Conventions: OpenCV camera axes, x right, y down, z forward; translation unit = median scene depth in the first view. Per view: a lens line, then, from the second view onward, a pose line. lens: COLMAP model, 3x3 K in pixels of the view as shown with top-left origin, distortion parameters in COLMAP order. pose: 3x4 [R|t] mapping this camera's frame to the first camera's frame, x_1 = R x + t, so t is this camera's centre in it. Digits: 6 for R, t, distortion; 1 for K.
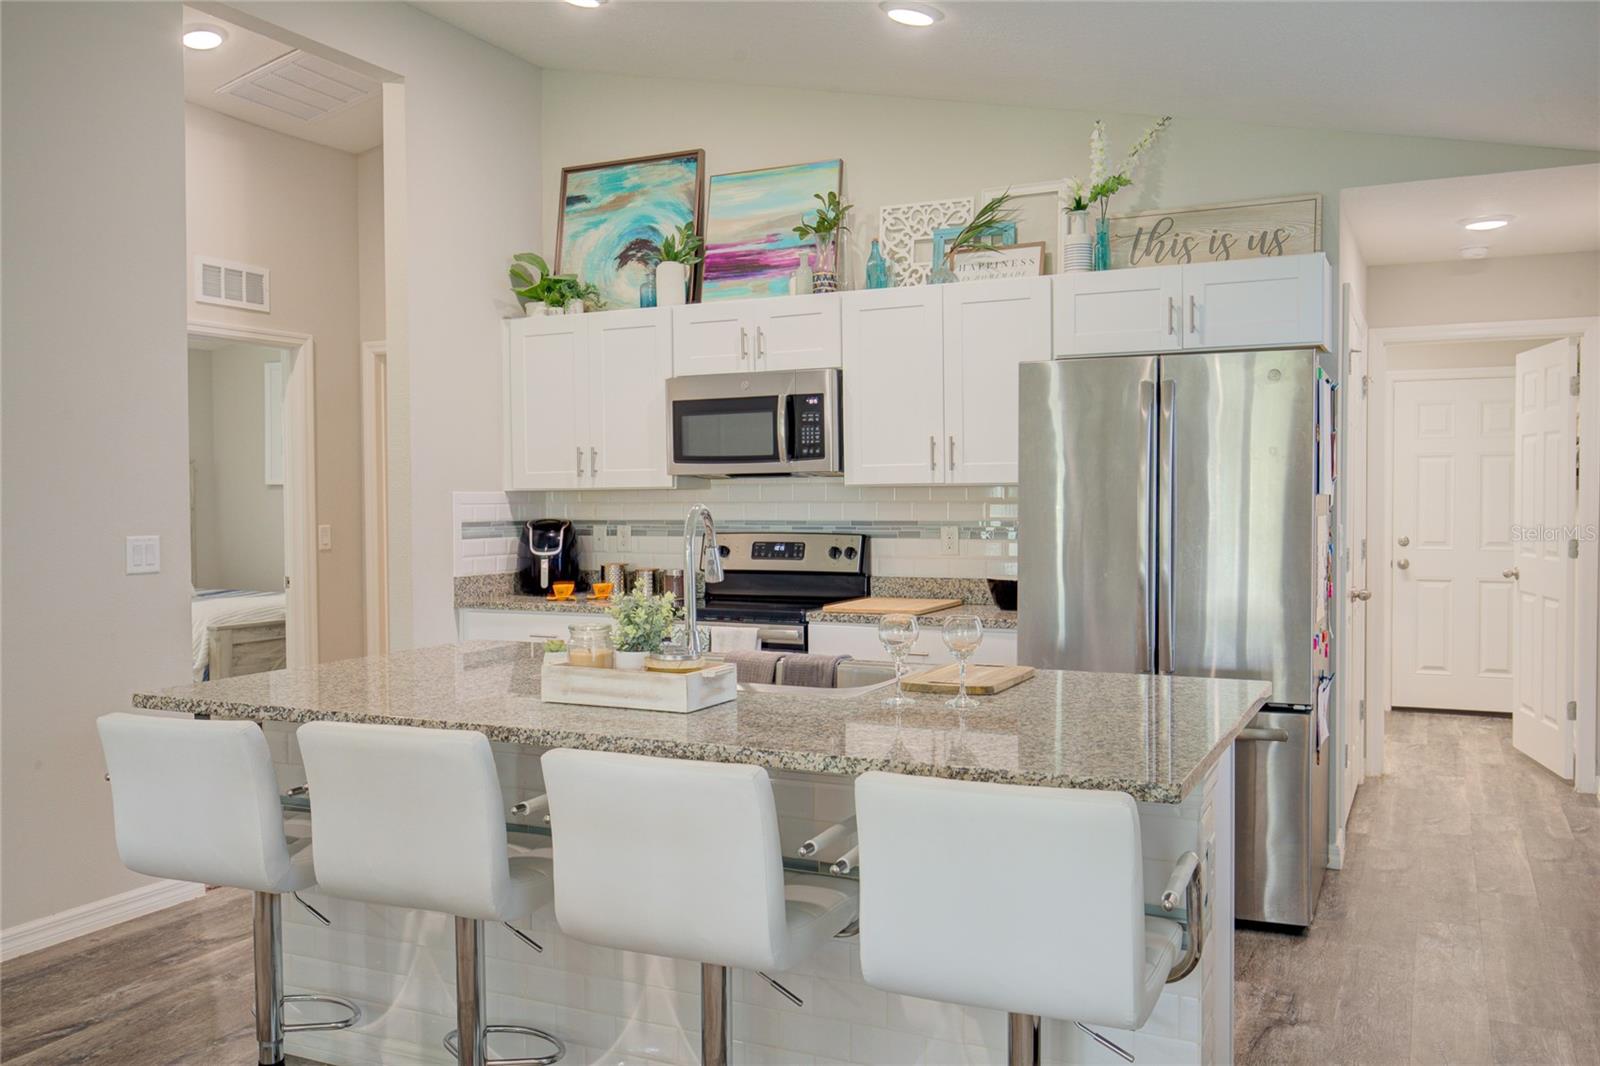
lens RADIAL K [[1328.8, 0, 815.2], [0, 1328.8, 543.2], [0, 0, 1]] dist [-0.013315, 0.022086]
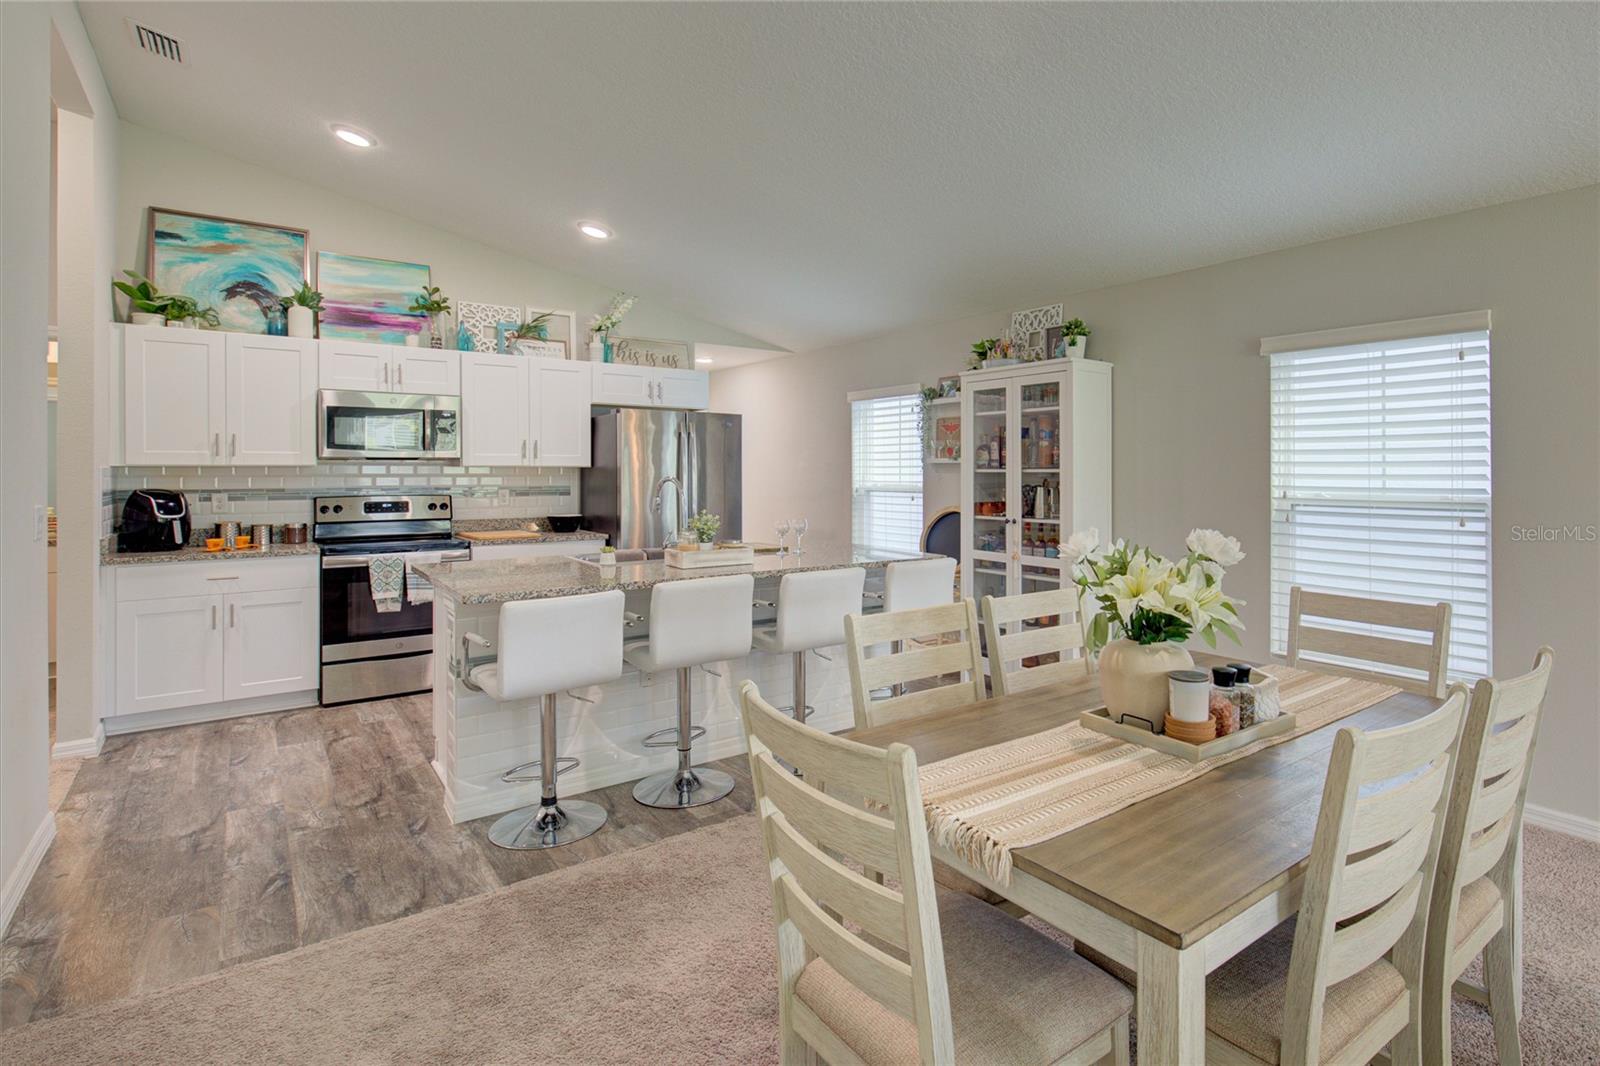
lens RADIAL K [[821.5, 0, 881.5], [0, 821.5, 475.8], [0, 0, 1]] dist [0.000738, -0.002220]
pose [[0.435804, 0.000912, 0.900041, -0.641366], [0.026361, 0.999558, -0.013777, -0.002599], [-0.899655, 0.029730, 0.435587, 0.065488]]
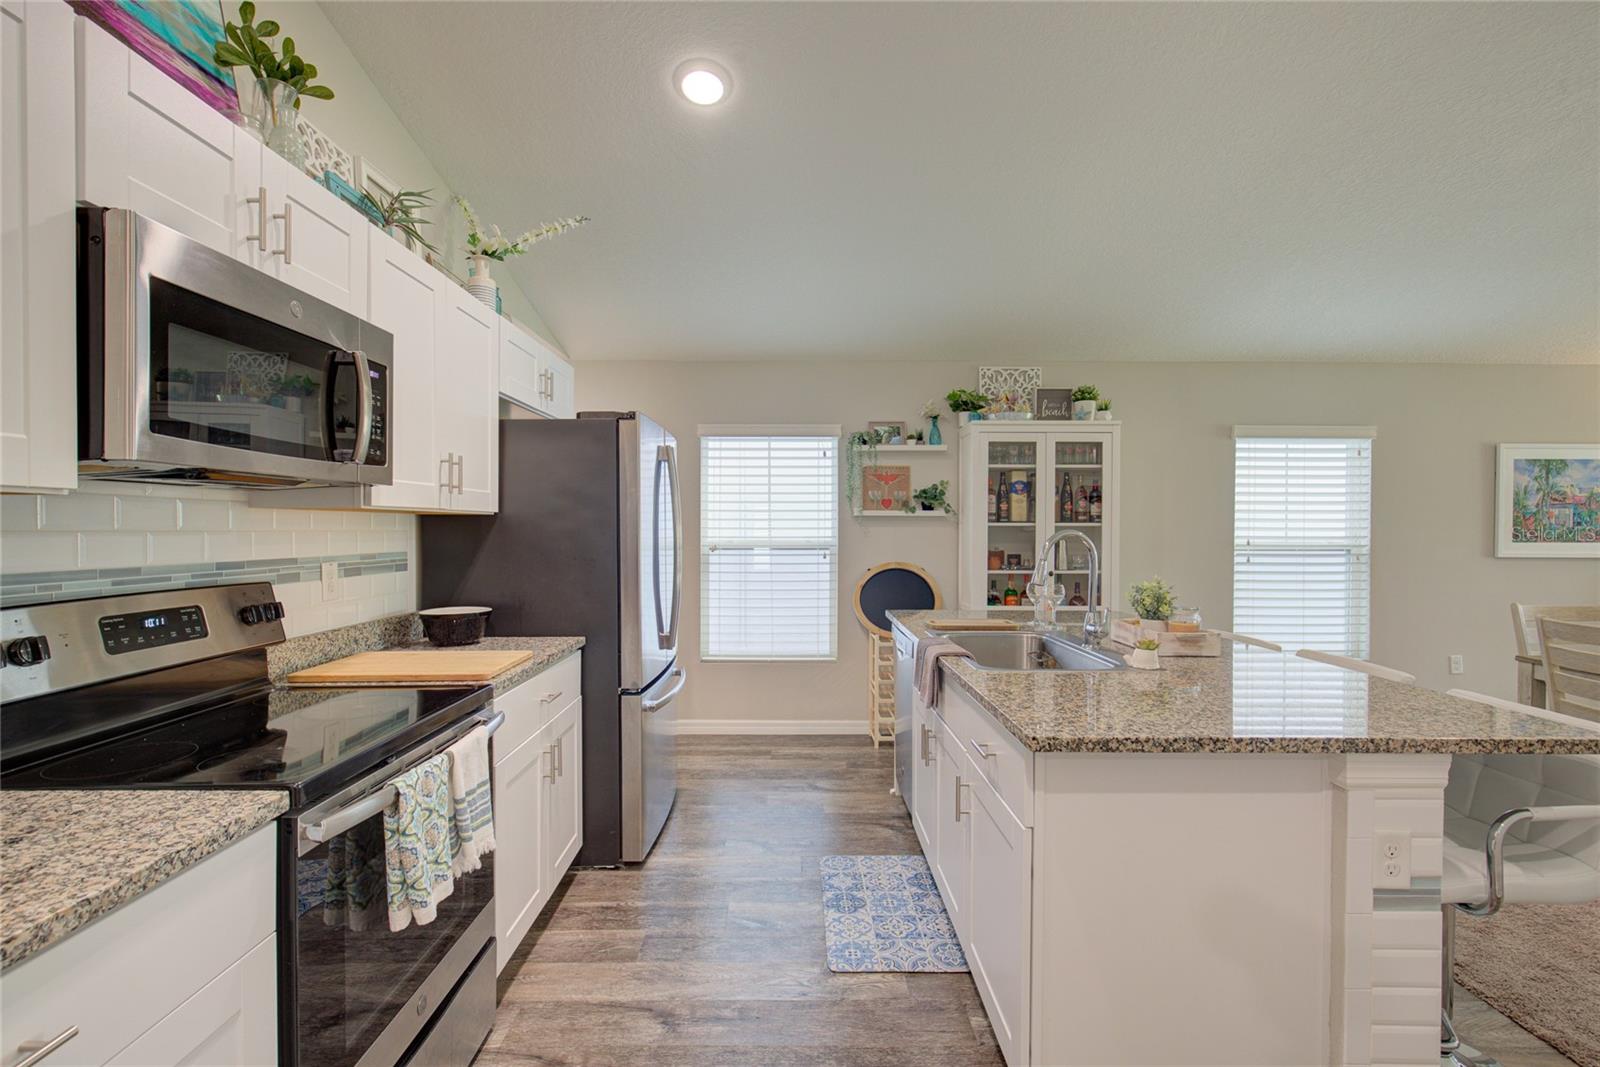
lens RADIAL K [[741.7, 0, 809.0], [0, 741.7, 531.0], [0, 0, 1]] dist [0.000431, -0.000266]
pose [[-0.458948, 0.002848, 0.888459, -0.391120], [0.030812, 0.999444, 0.012713, -0.027147], [-0.887929, 0.033210, -0.458781, 0.916129]]
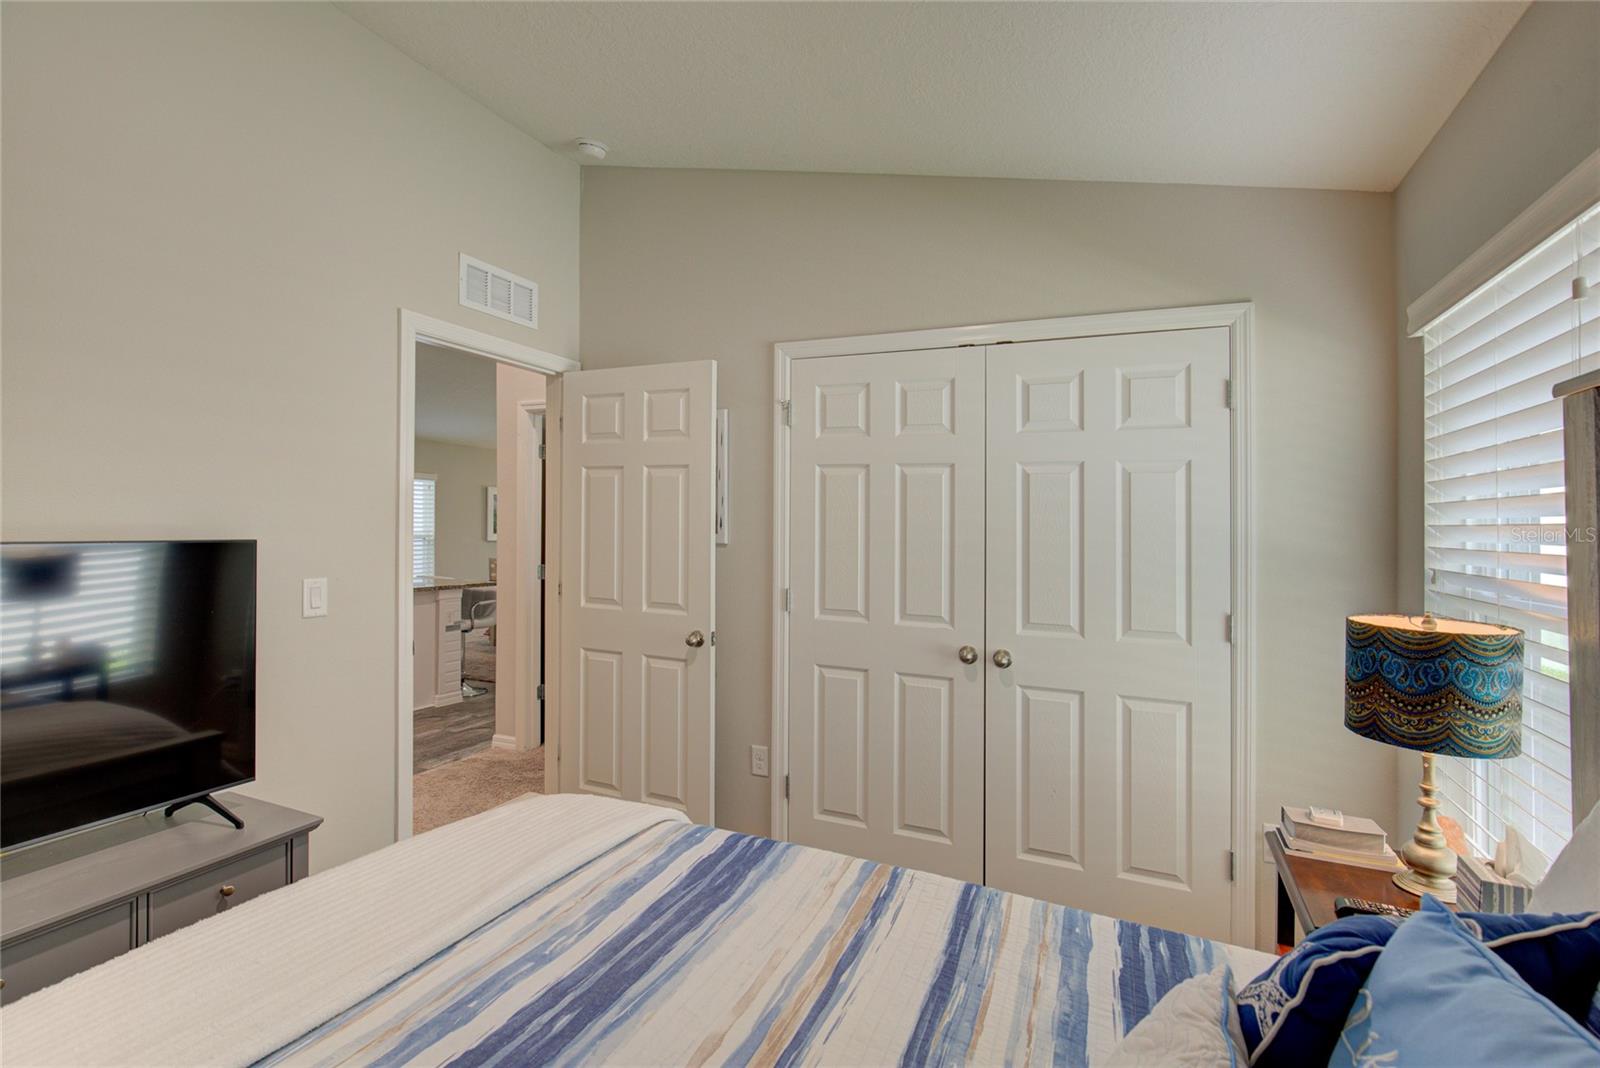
lens RADIAL K [[747.8, 0, 810.9], [0, 747.8, 527.1], [0, 0, 1]] dist [-0.009075, 0.003404]
pose [[-0.999175, -0.006299, -0.040109, -0.710133], [-0.007674, 0.999385, 0.034221, -0.062816], [0.039868, 0.034501, -0.998609, 1.665576]]
